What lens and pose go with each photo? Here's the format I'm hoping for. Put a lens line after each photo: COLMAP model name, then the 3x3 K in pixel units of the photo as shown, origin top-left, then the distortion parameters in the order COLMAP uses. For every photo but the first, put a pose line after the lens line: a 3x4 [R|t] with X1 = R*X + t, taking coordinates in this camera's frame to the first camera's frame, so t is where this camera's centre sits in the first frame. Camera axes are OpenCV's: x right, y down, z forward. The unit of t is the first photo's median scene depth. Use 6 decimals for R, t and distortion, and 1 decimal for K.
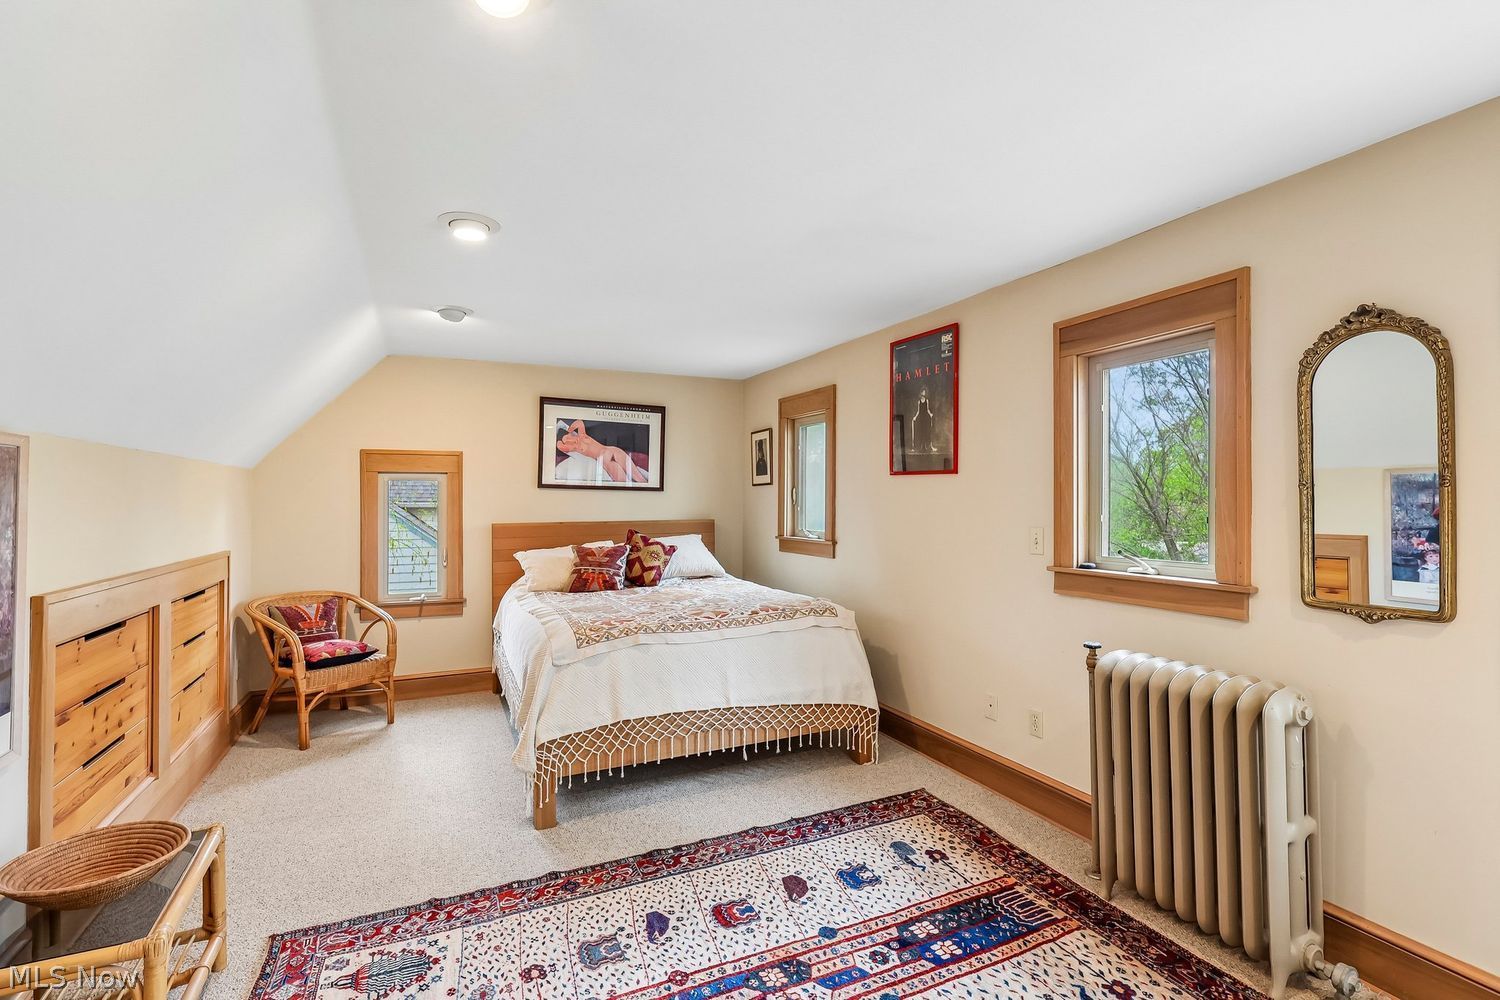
lens RADIAL K [[701.3, 0, 745.0], [0, 701.3, 499.0], [0, 0, 1]] dist [-0.002672, 0.000456]
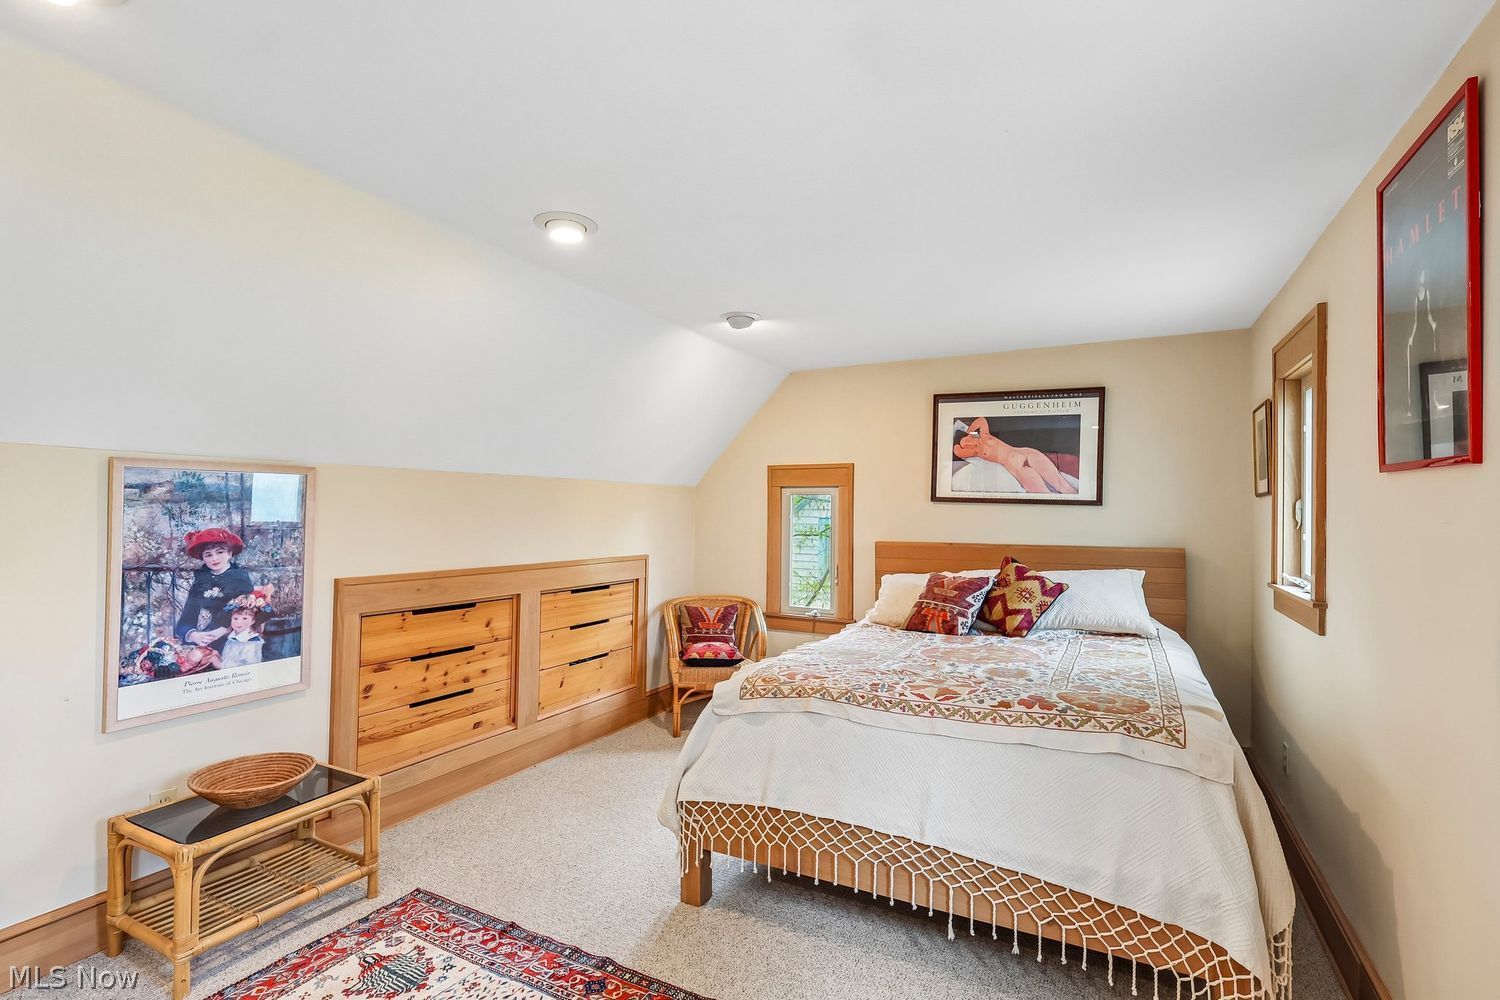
lens RADIAL K [[701.3, 0, 745.0], [0, 701.3, 499.0], [0, 0, 1]] dist [-0.002672, 0.000456]
pose [[0.609570, -0.006334, -0.792707, 0.340634], [-0.008741, 0.999854, -0.014712, -0.006166], [0.792684, 0.015897, 0.609426, 0.416907]]
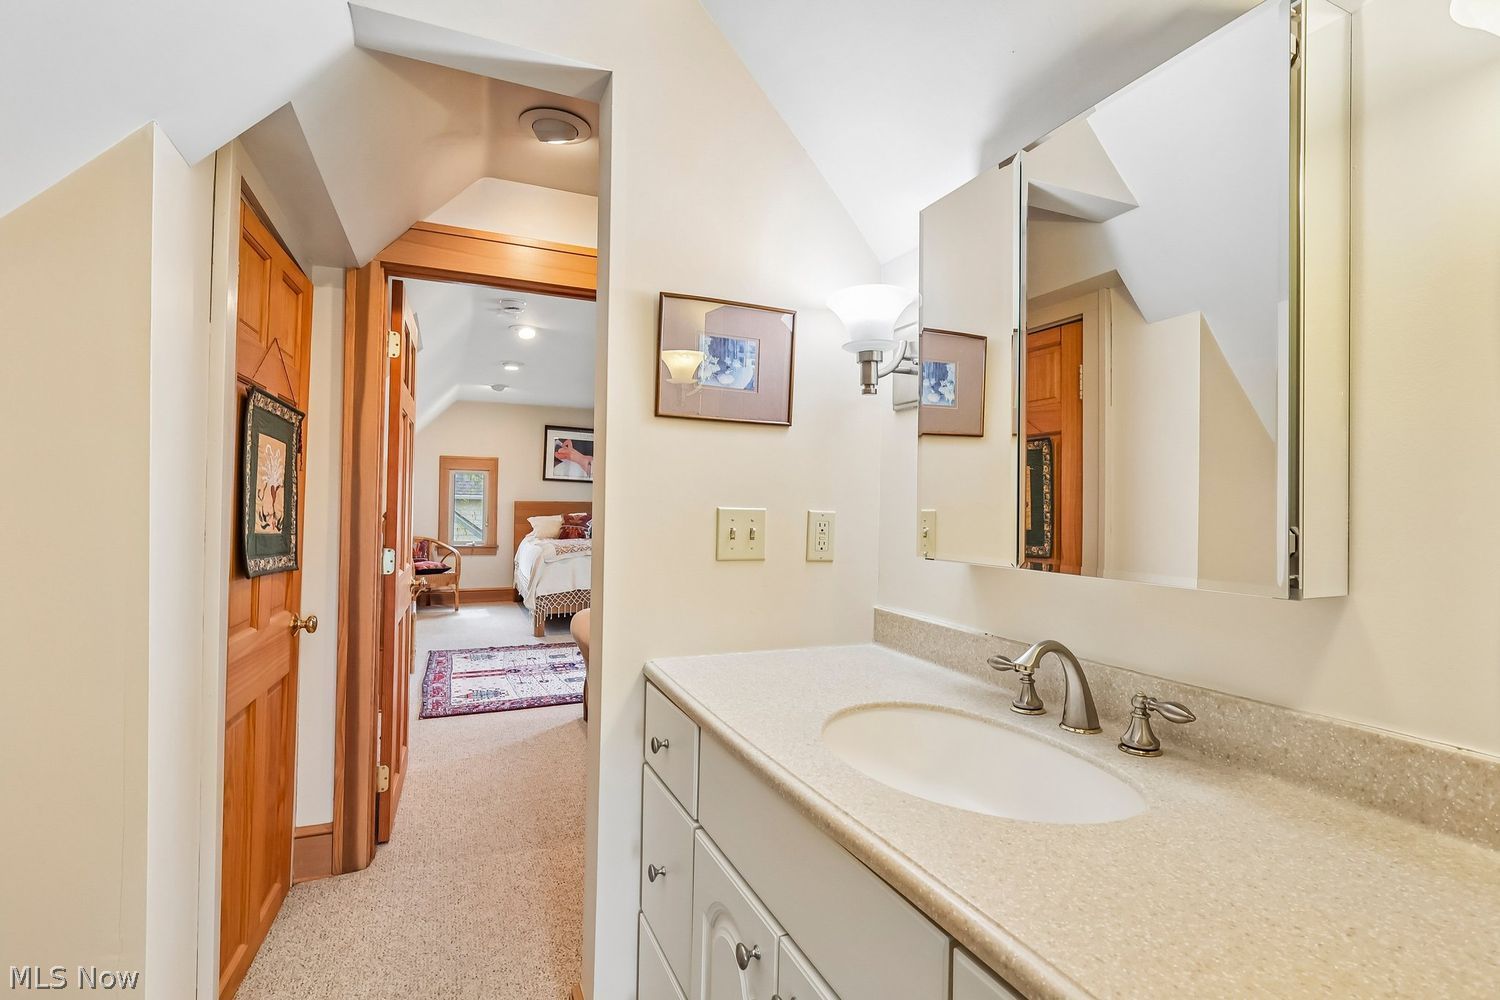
lens RADIAL K [[701.3, 0, 745.0], [0, 701.3, 499.0], [0, 0, 1]] dist [-0.002672, 0.000456]
pose [[0.999638, 0.018827, -0.019235, 0.297070], [-0.018920, 0.999810, -0.004682, 0.037038], [0.019144, 0.005044, 0.999804, -0.892606]]
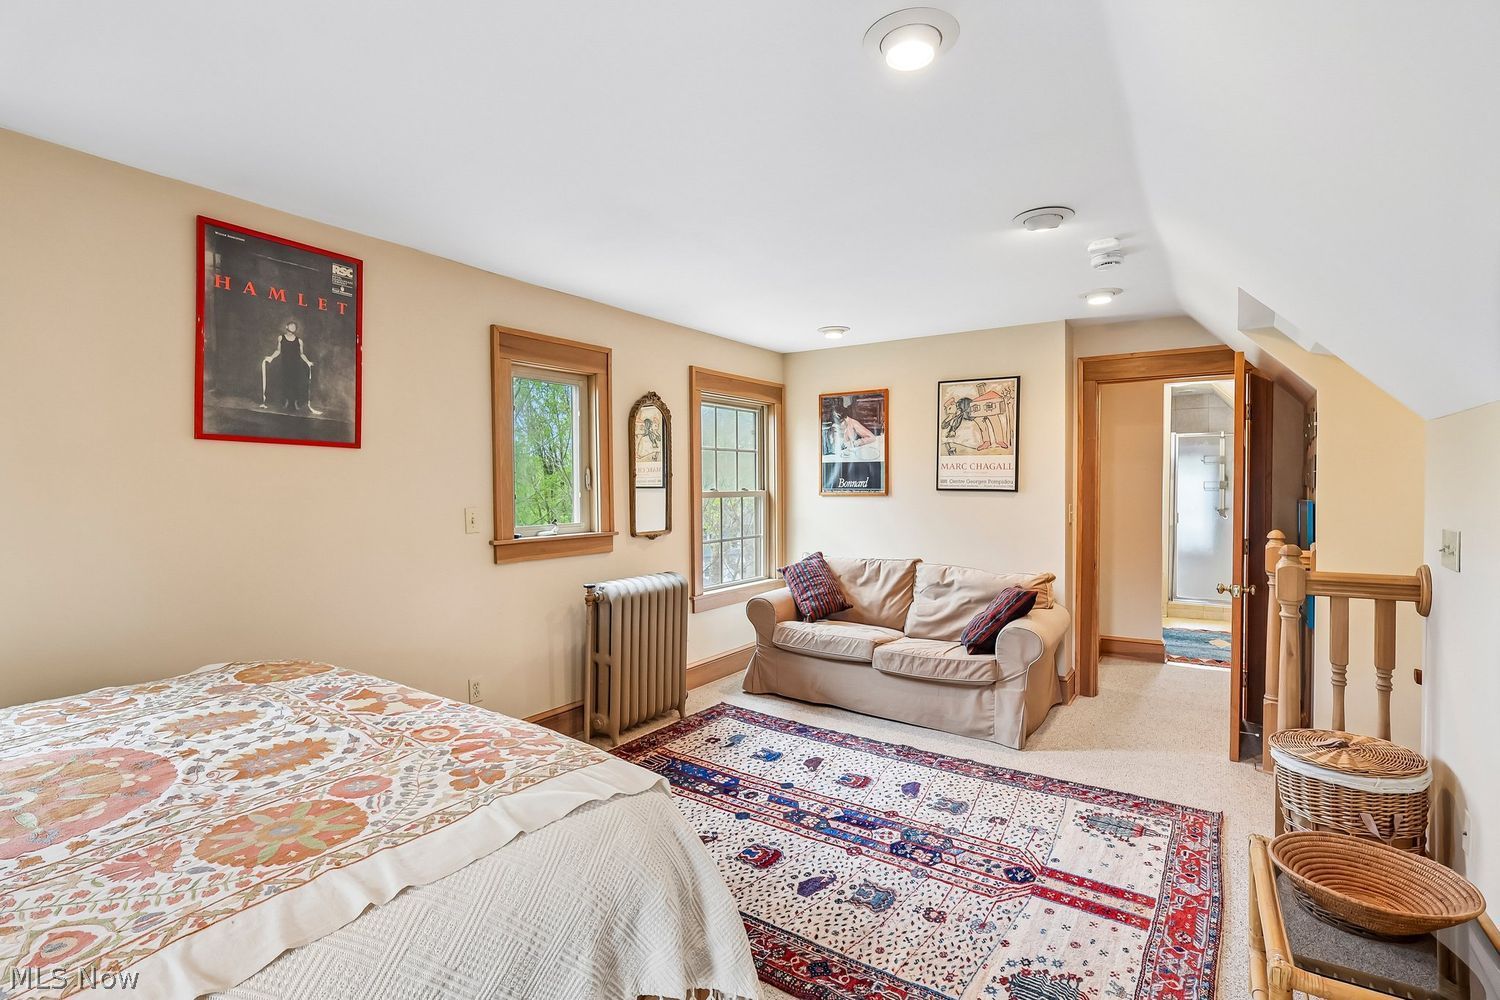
lens RADIAL K [[701.3, 0, 745.0], [0, 701.3, 499.0], [0, 0, 1]] dist [-0.002672, 0.000456]
pose [[-0.516861, -0.018586, 0.855868, -0.578621], [-0.001756, 0.999785, 0.020651, 0.003938], [-0.856068, 0.009171, -0.516782, 0.978348]]
